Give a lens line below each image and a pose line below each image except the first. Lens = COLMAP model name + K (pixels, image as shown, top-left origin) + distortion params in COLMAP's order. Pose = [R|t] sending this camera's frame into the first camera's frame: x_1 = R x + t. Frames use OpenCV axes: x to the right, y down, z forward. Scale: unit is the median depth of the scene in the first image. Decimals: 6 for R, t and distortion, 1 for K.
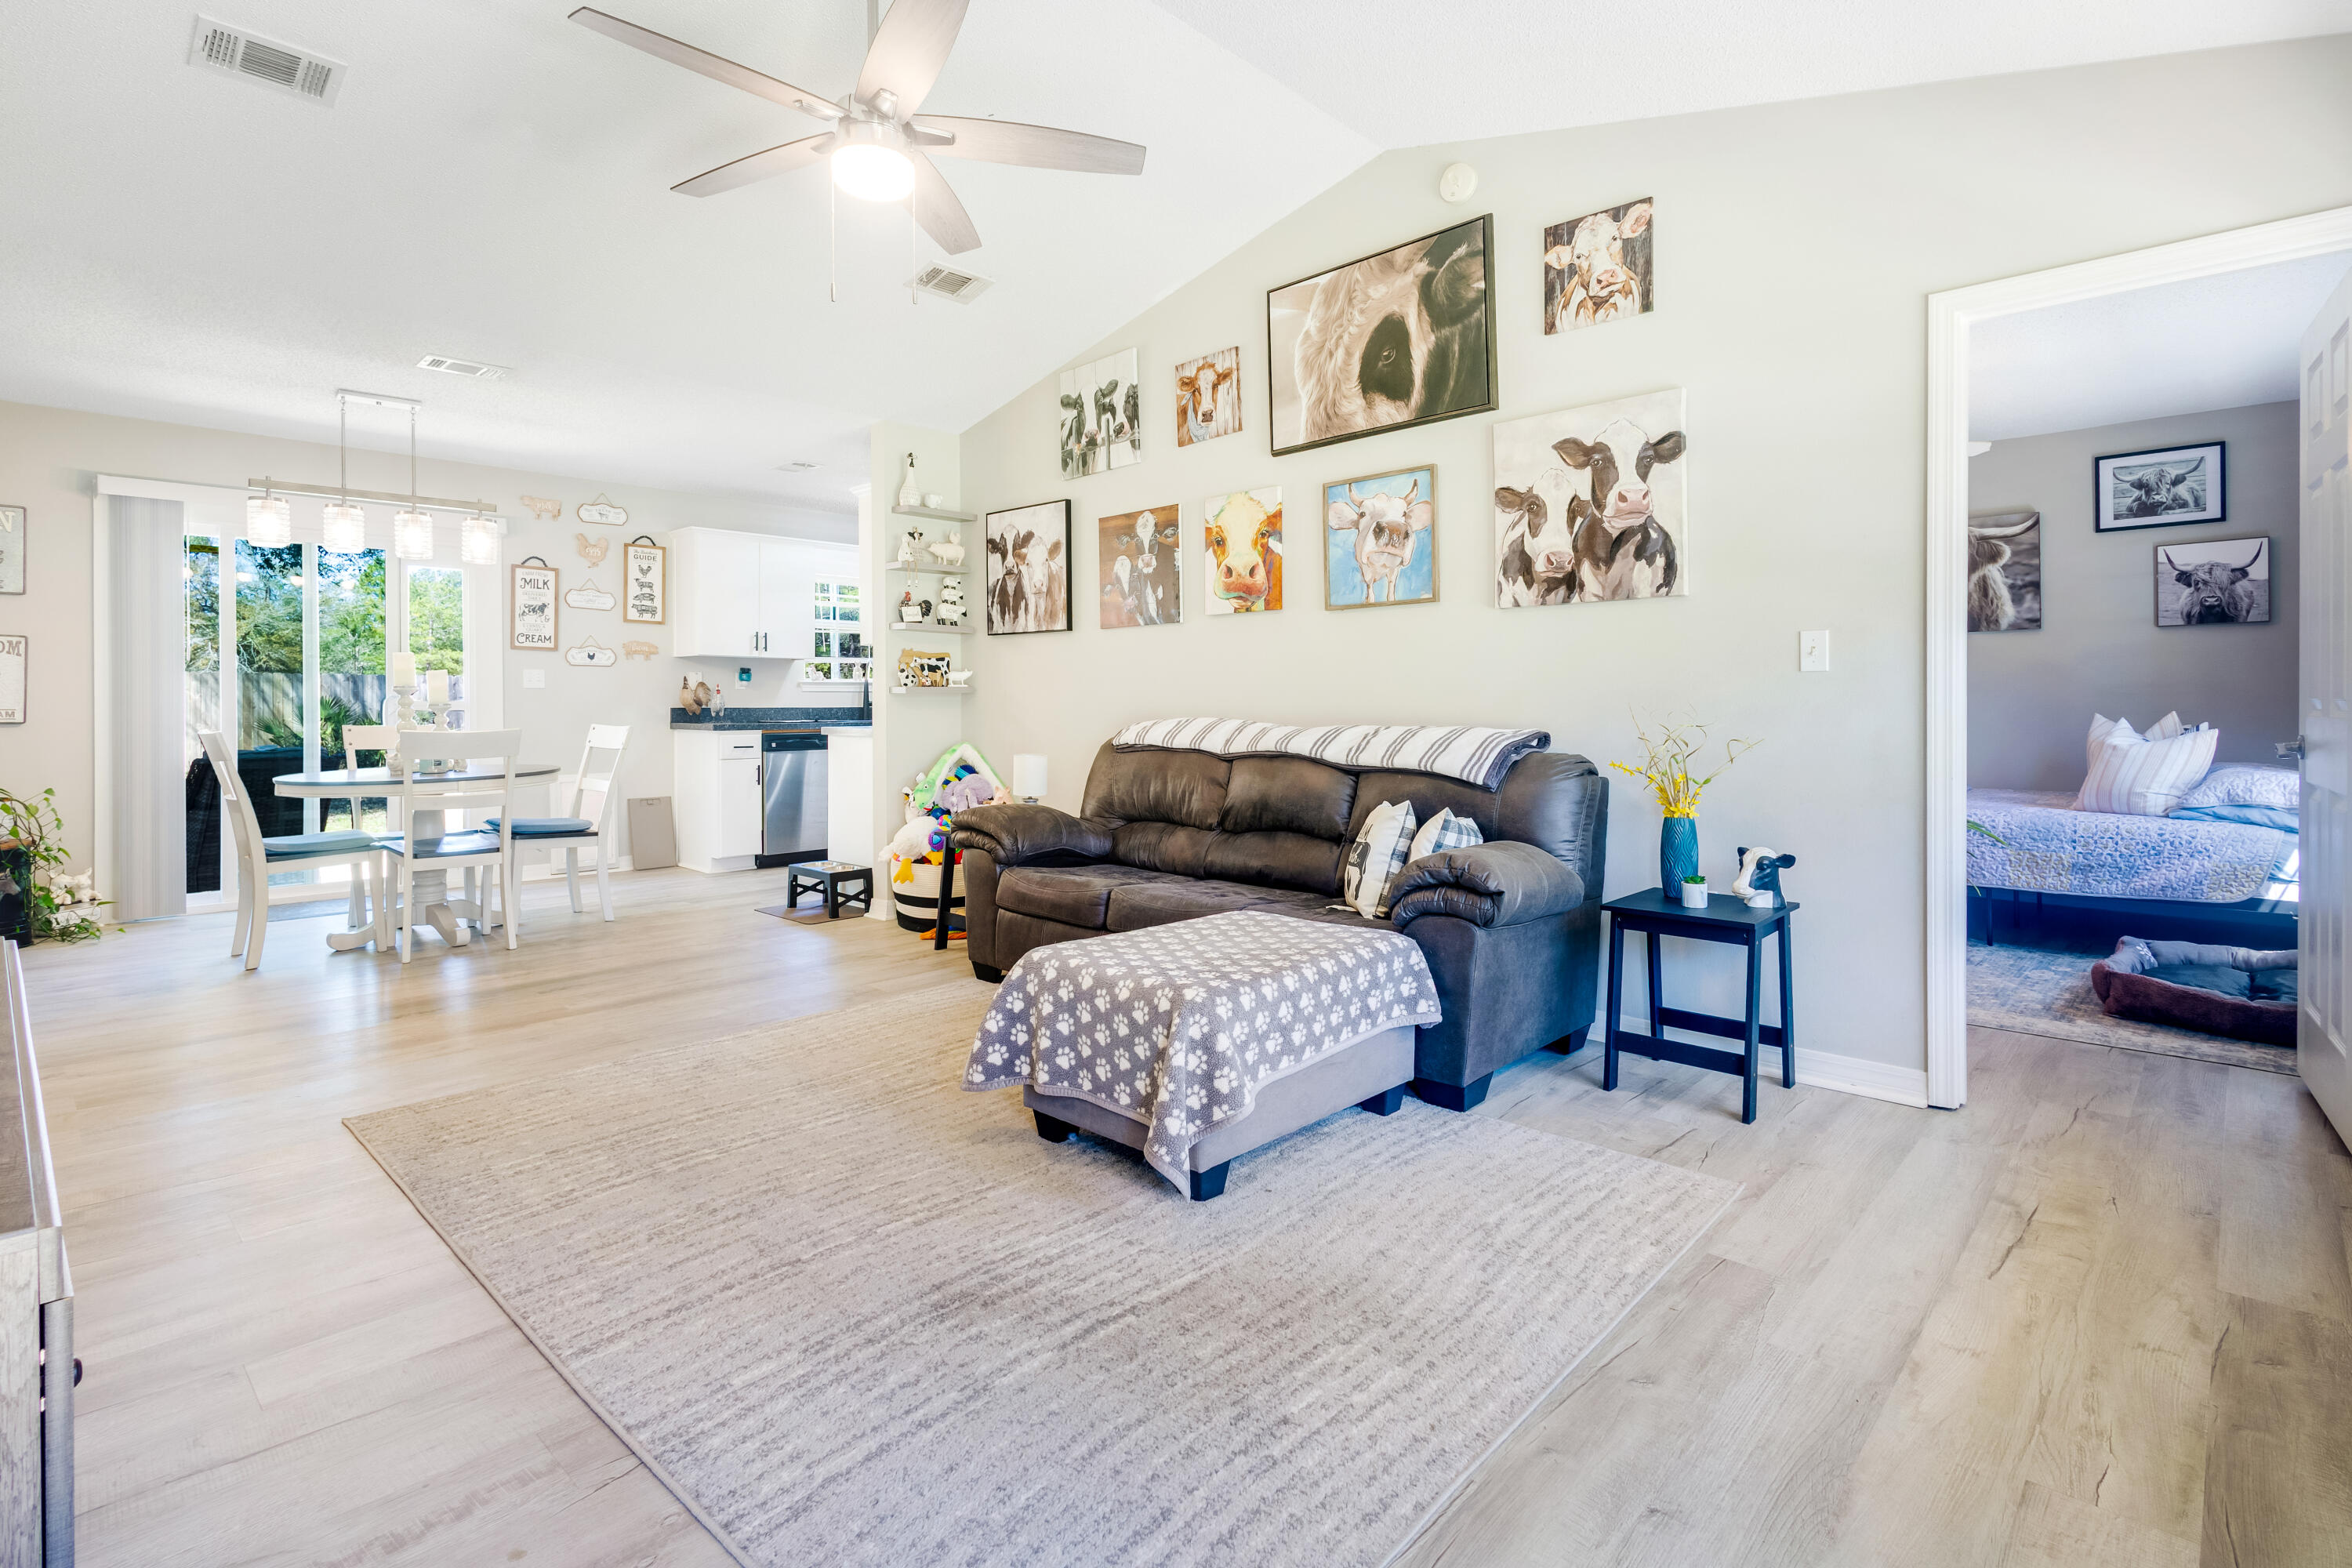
lens RADIAL K [[1124.3, 0, 1184.2], [0, 1124.3, 711.5], [0, 0, 1]] dist [0.005677, -0.000192]
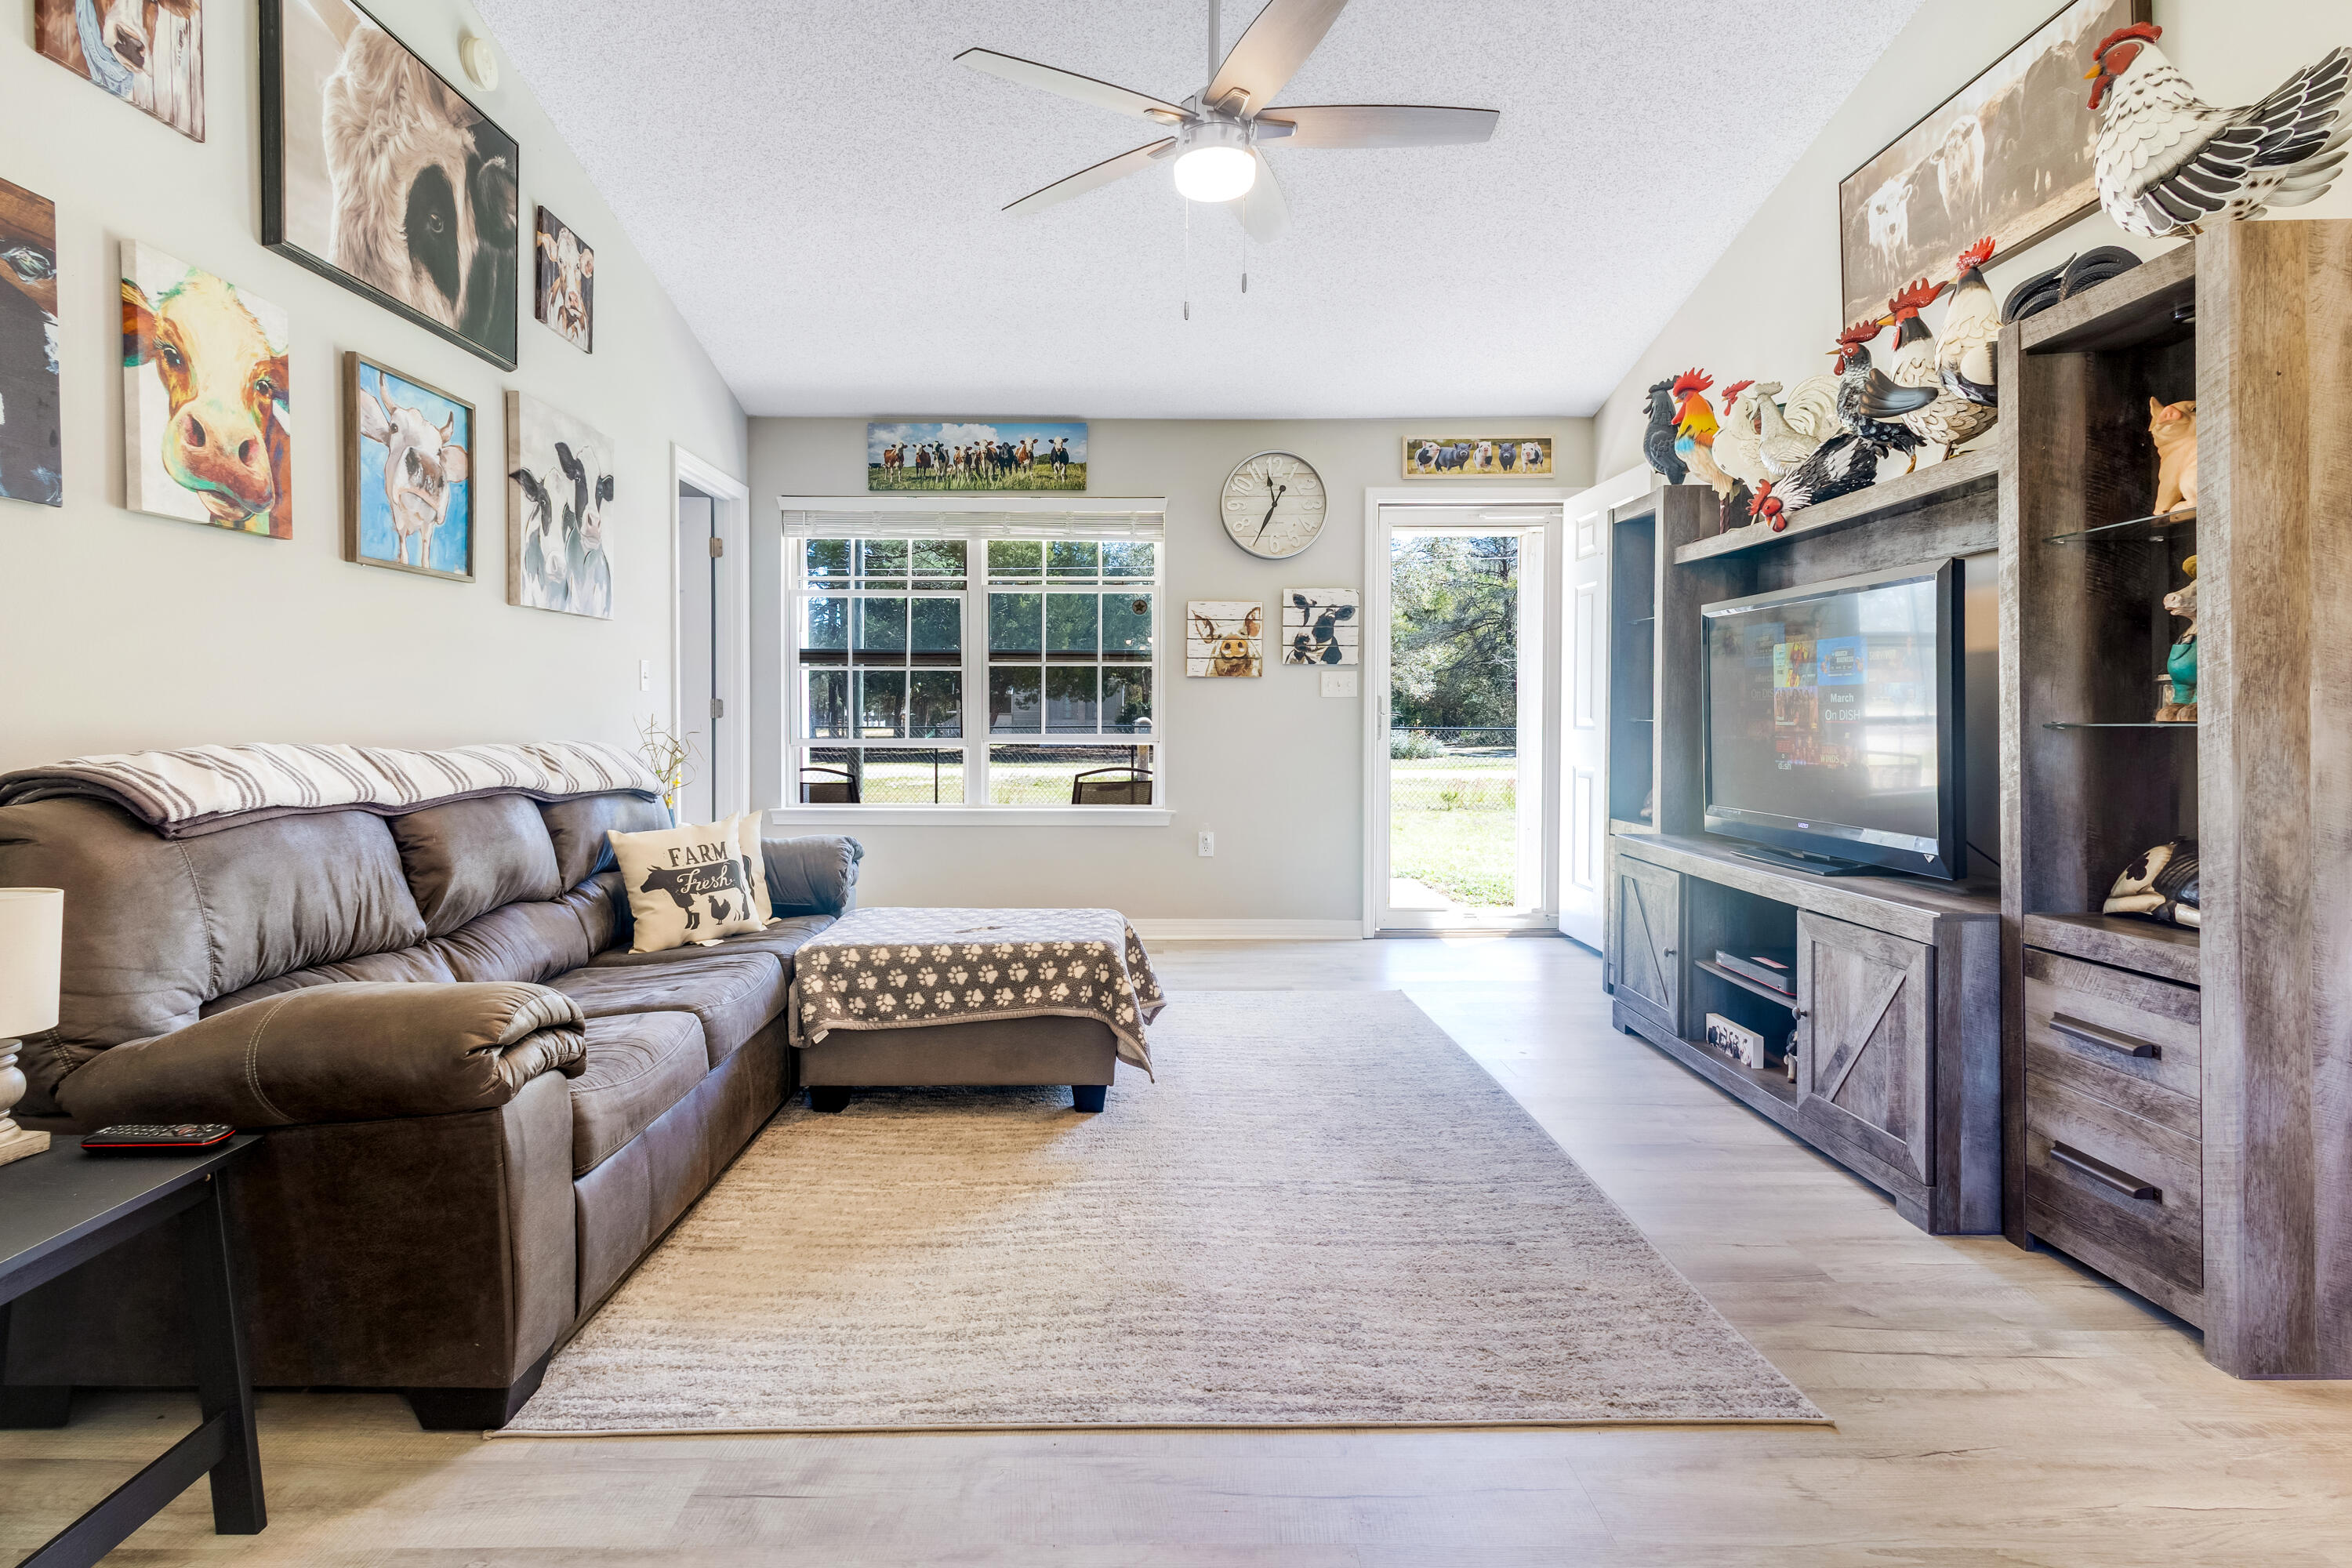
lens RADIAL K [[1187.1, 0, 1140.1], [0, 1187.1, 738.5], [0, 0, 1]] dist [0.006467, -0.000241]
pose [[-0.686572, -0.013969, 0.726927, -0.595144], [0.003819, 0.999732, 0.022818, -0.006302], [-0.727052, 0.018442, -0.686335, 1.060133]]
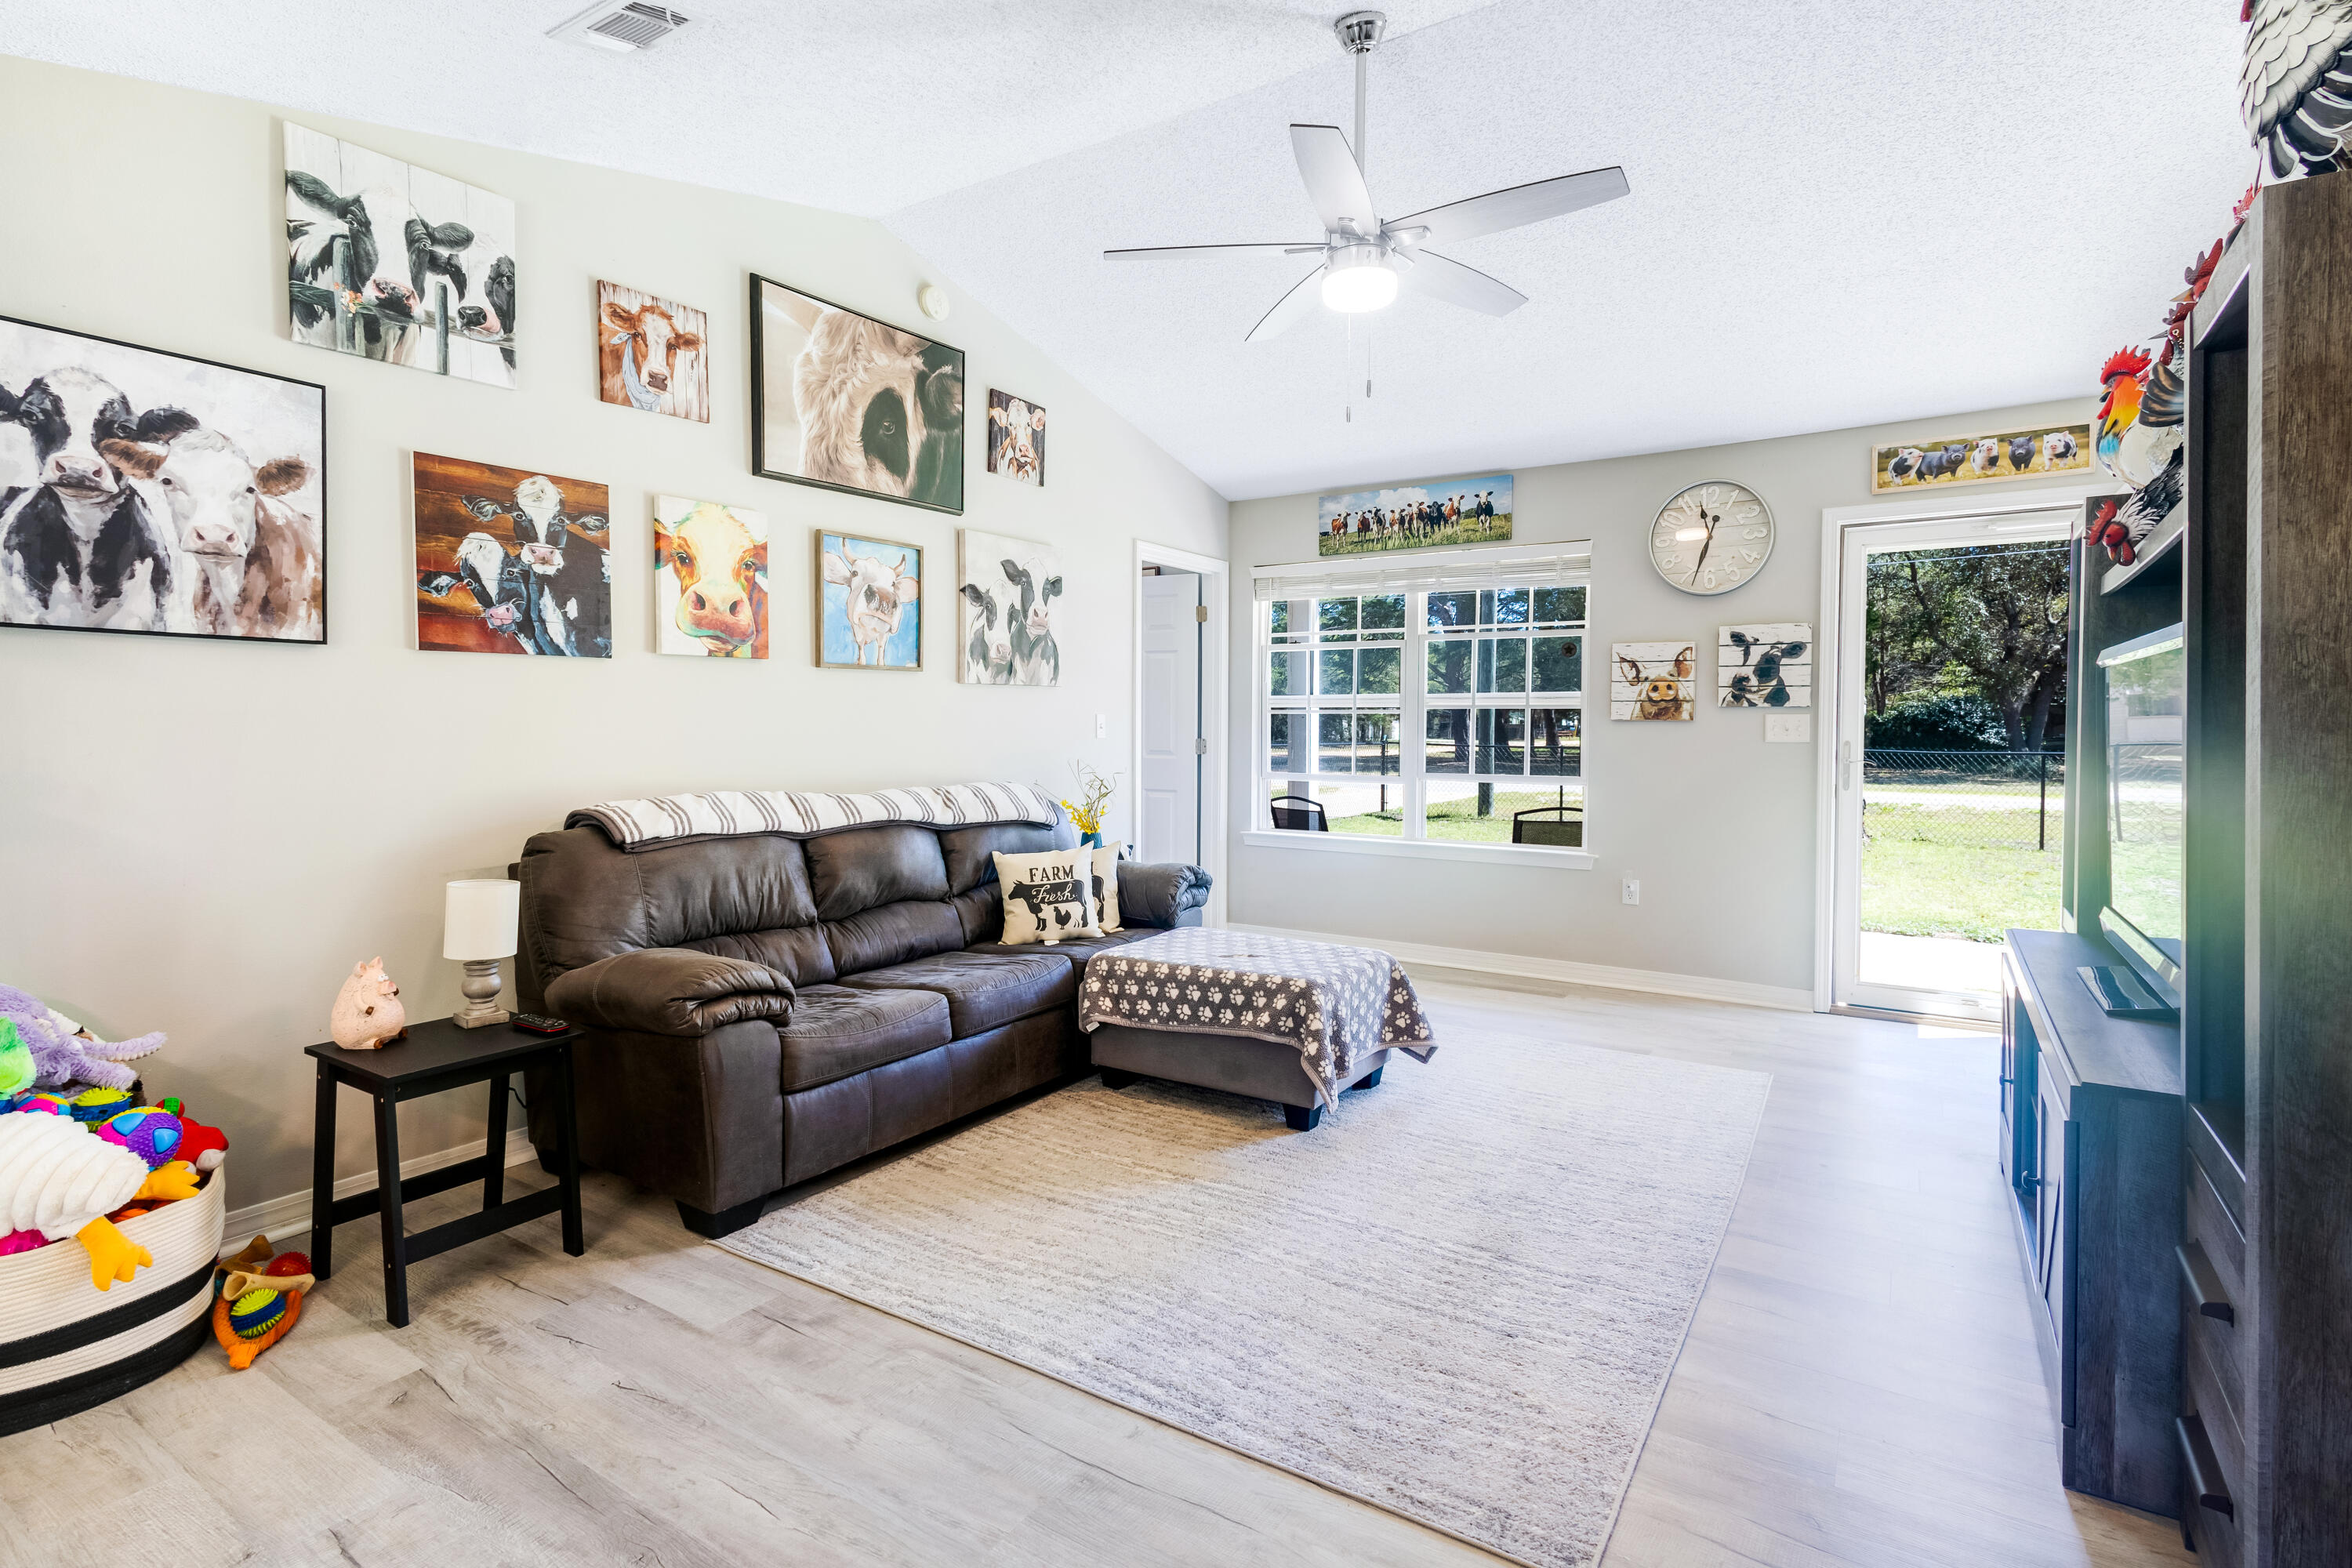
lens RADIAL K [[1129.4, 0, 1184.2], [0, 1129.4, 746.4], [0, 0, 1]] dist [0.010257, -0.001119]
pose [[-0.180459, -0.021204, 0.983354, -0.787758], [0.002118, 0.999757, 0.021946, -0.041293], [-0.983580, 0.006043, -0.180370, 0.815659]]
